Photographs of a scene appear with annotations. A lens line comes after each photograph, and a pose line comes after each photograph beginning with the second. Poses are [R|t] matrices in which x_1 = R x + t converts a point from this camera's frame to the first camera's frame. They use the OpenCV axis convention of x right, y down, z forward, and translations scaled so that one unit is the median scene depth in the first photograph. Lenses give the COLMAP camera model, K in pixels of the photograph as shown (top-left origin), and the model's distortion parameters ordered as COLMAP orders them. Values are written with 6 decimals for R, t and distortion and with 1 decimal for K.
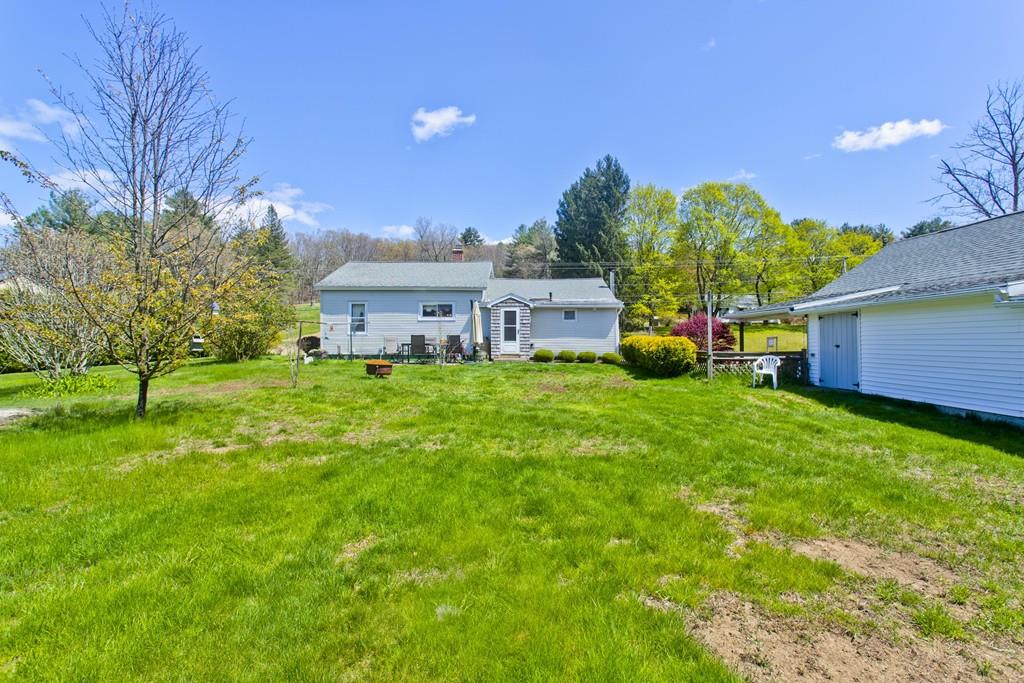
lens RADIAL K [[487.9, 0, 511.2], [0, 487.9, 333.2], [0, 0, 1]] dist [-0.000060, 0.004111]
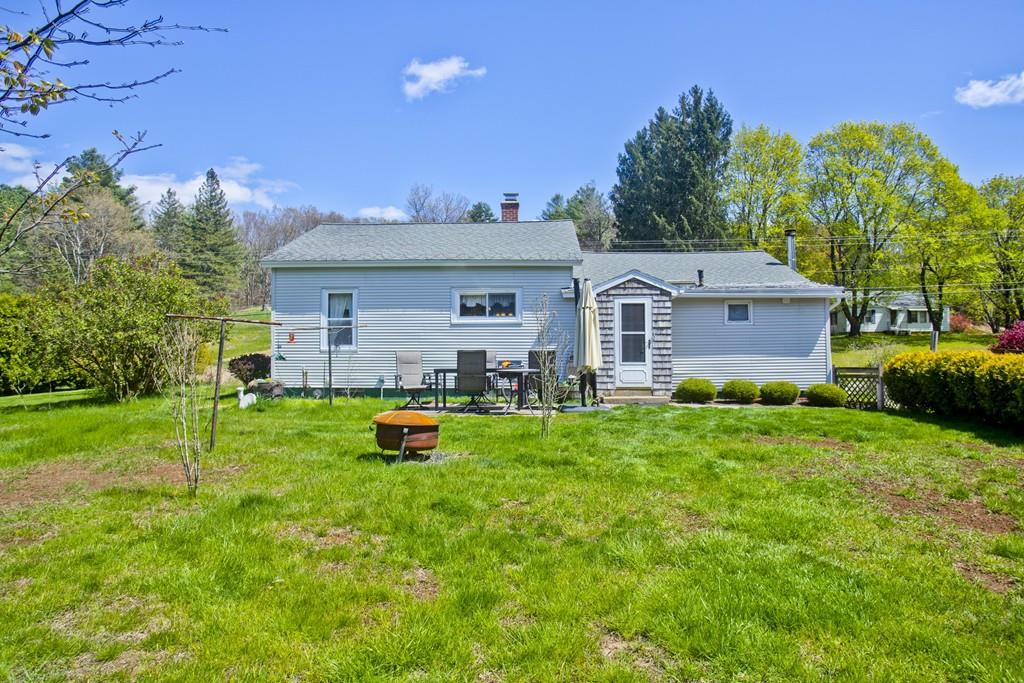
lens RADIAL K [[638.6, 0, 505.7], [0, 638.6, 334.1], [0, 0, 1]] dist [-0.006469, 0.006816]
pose [[0.999301, -0.003323, -0.037235, -0.107945], [0.002554, 0.999783, -0.020676, 0.000092], [0.037296, 0.020567, 0.999093, 0.310477]]
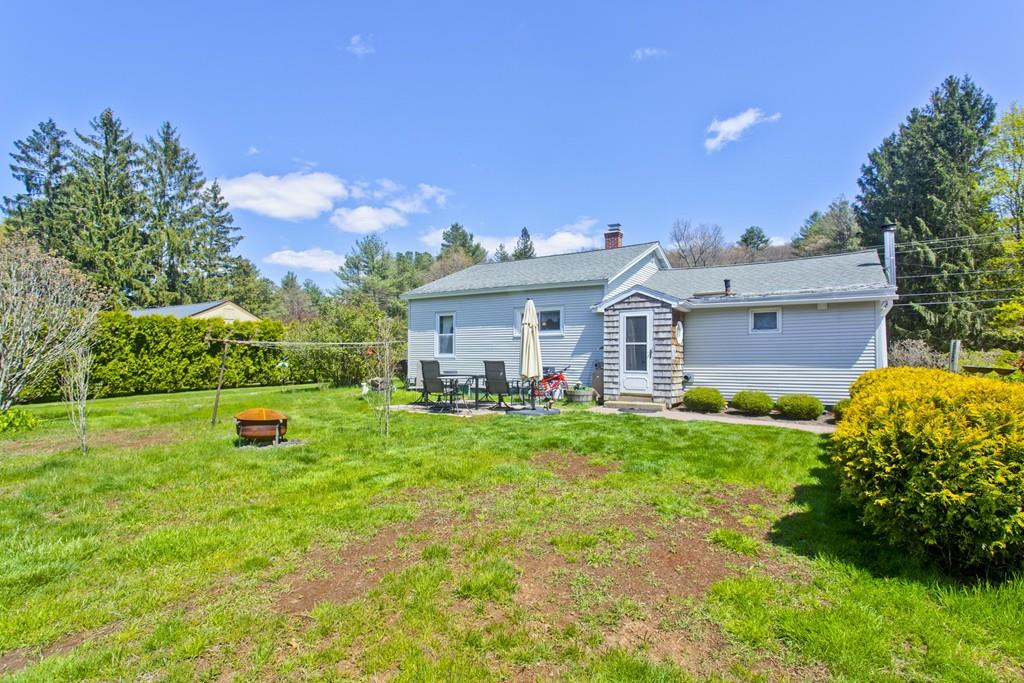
lens RADIAL K [[487.9, 0, 526.0], [0, 487.9, 351.4], [0, 0, 1]] dist [-0.000060, 0.004111]
pose [[0.850526, -0.003282, -0.525923, 0.178400], [0.003278, 0.999994, -0.000940, -0.005531], [0.525923, -0.000924, 0.850531, 0.444683]]
